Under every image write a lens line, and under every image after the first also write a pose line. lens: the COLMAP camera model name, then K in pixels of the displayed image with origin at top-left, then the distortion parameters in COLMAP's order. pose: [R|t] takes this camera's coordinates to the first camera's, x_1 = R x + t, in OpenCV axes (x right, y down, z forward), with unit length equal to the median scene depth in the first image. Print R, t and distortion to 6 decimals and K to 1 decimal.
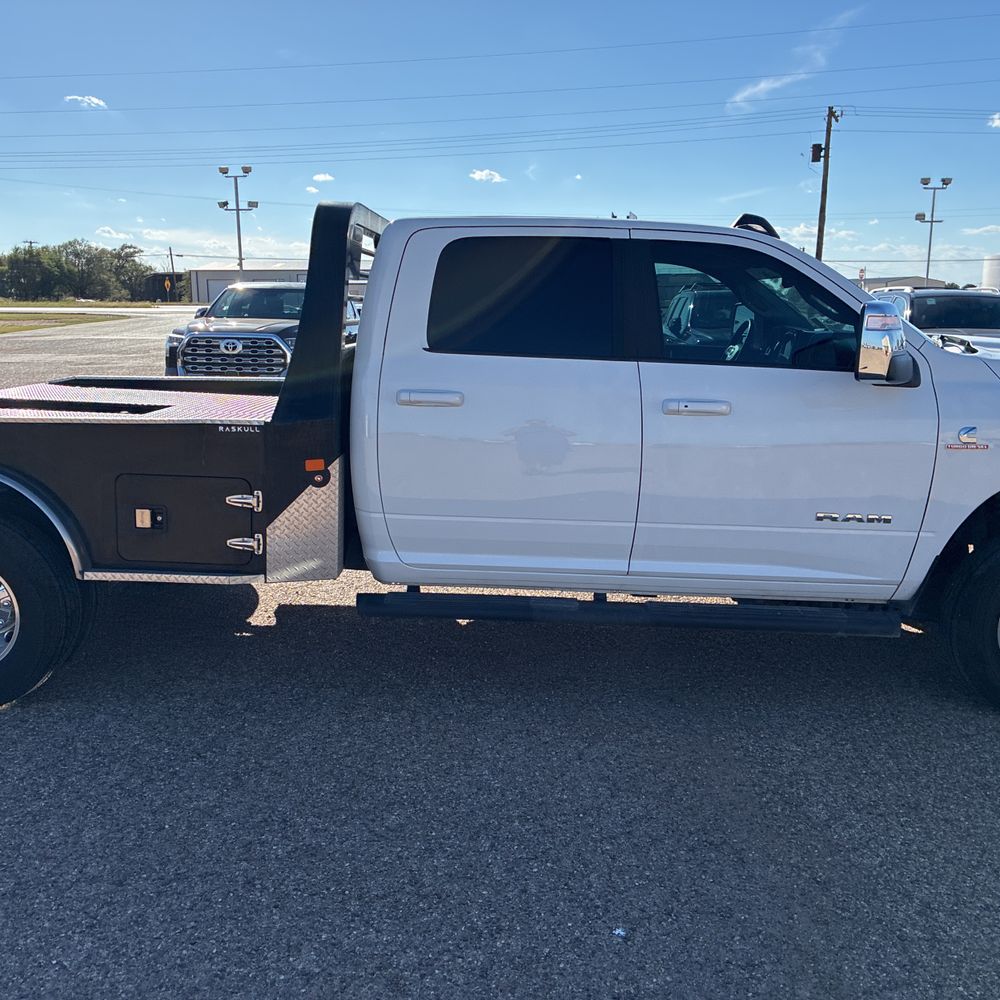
lens RADIAL K [[1007.1, 0, 503.7], [0, 1007.1, 508.5], [0, 0, 1]] dist [0.024005, 0.006879]
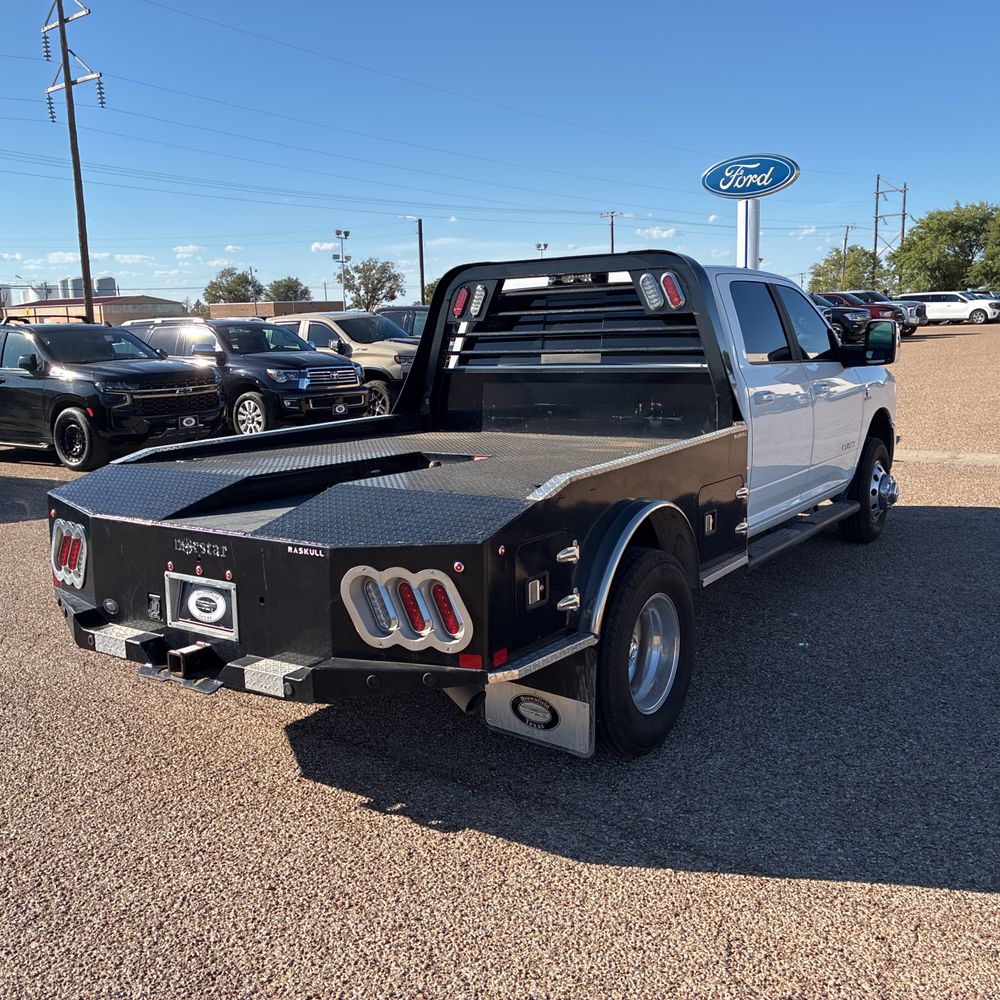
lens RADIAL K [[1012.7, 0, 500.0], [0, 1012.7, 500.0], [0, 0, 1]] dist [0.032118, -0.023359]
pose [[0.522409, -0.169120, 0.835756, -0.151097], [0.200719, 0.976982, 0.072233, -0.015403], [-0.828735, 0.130016, 0.544330, 0.059677]]
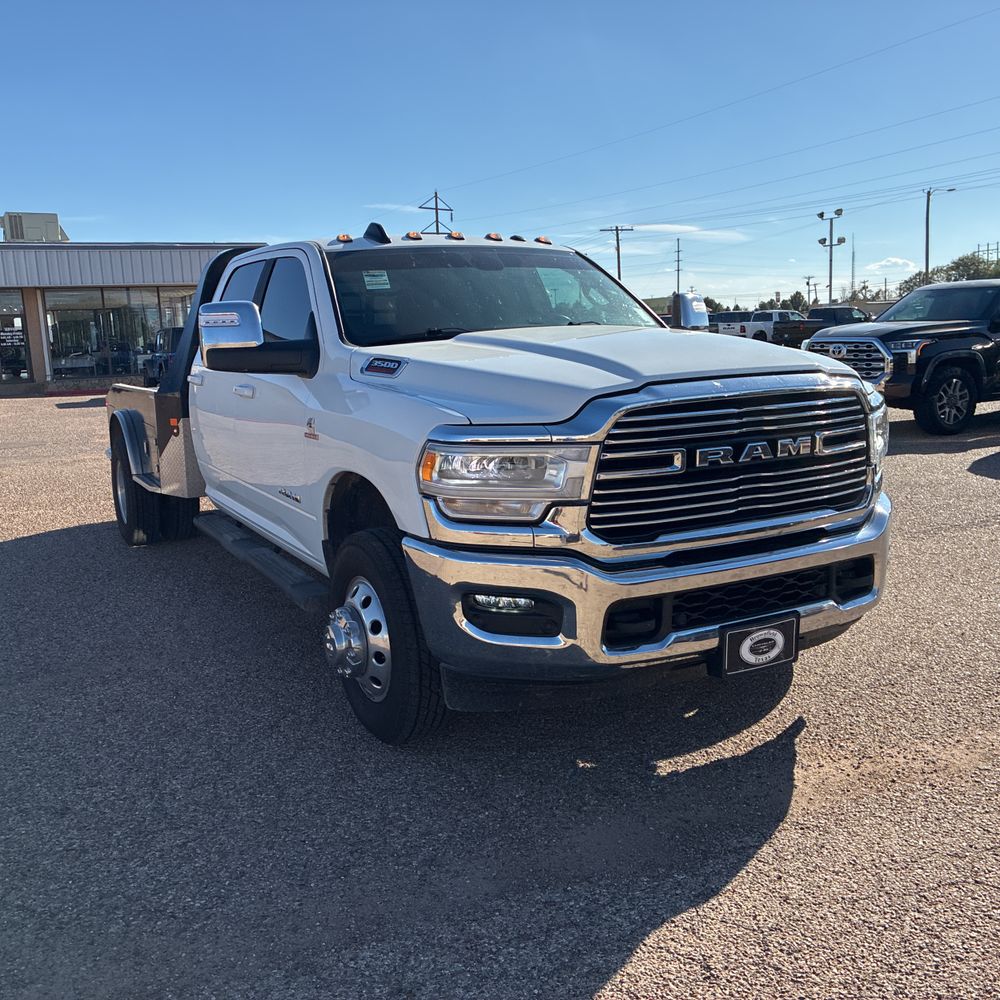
lens RADIAL K [[1007.1, 0, 503.7], [0, 1007.1, 508.5], [0, 0, 1]] dist [0.024005, 0.006879]
pose [[0.506948, 0.124456, -0.852945, 0.150932], [-0.132321, 0.989029, 0.065667, -0.008553], [0.851760, 0.079573, 0.517855, 0.066619]]
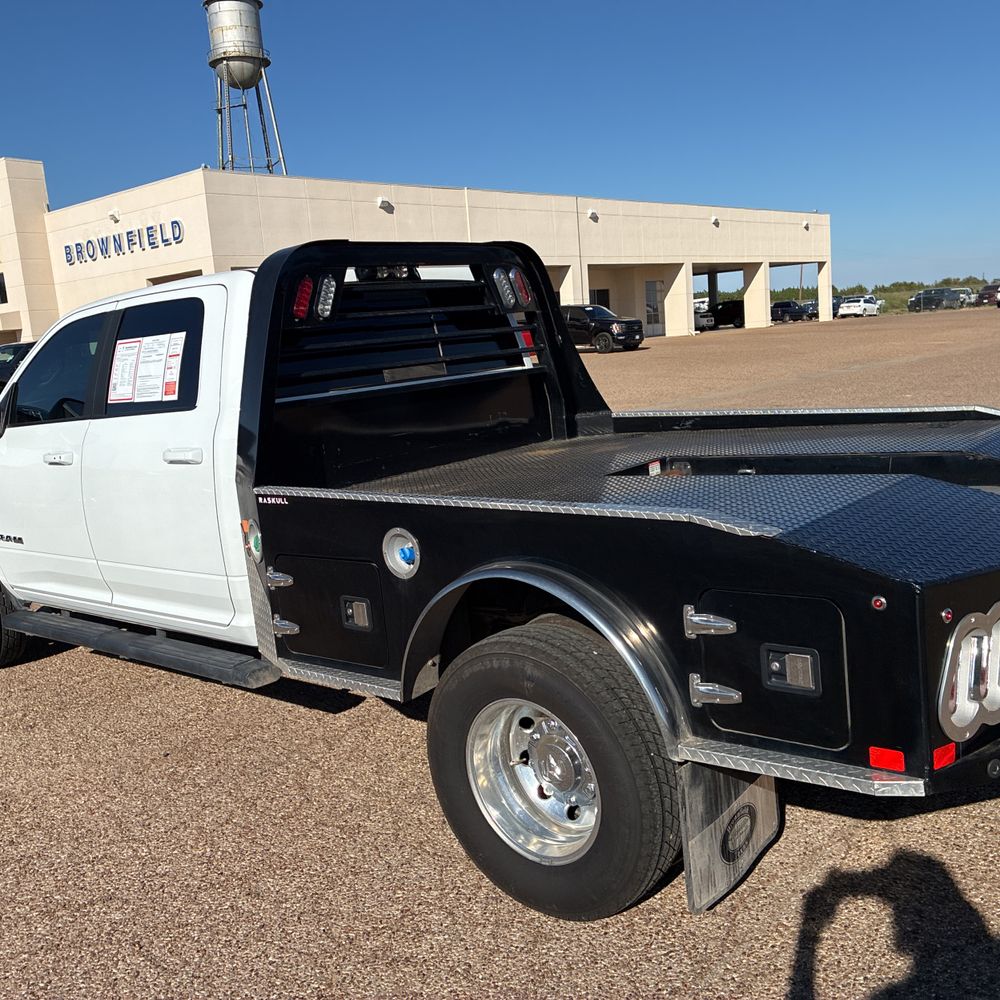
lens RADIAL K [[1005.3, 0, 491.3], [0, 1005.3, 501.9], [0, 0, 1]] dist [0.045435, -0.016171]
pose [[-0.773924, -0.045543, 0.631638, -0.098447], [0.200915, 0.928224, 0.313103, -0.044168], [-0.600562, 0.369224, -0.709225, 0.214982]]
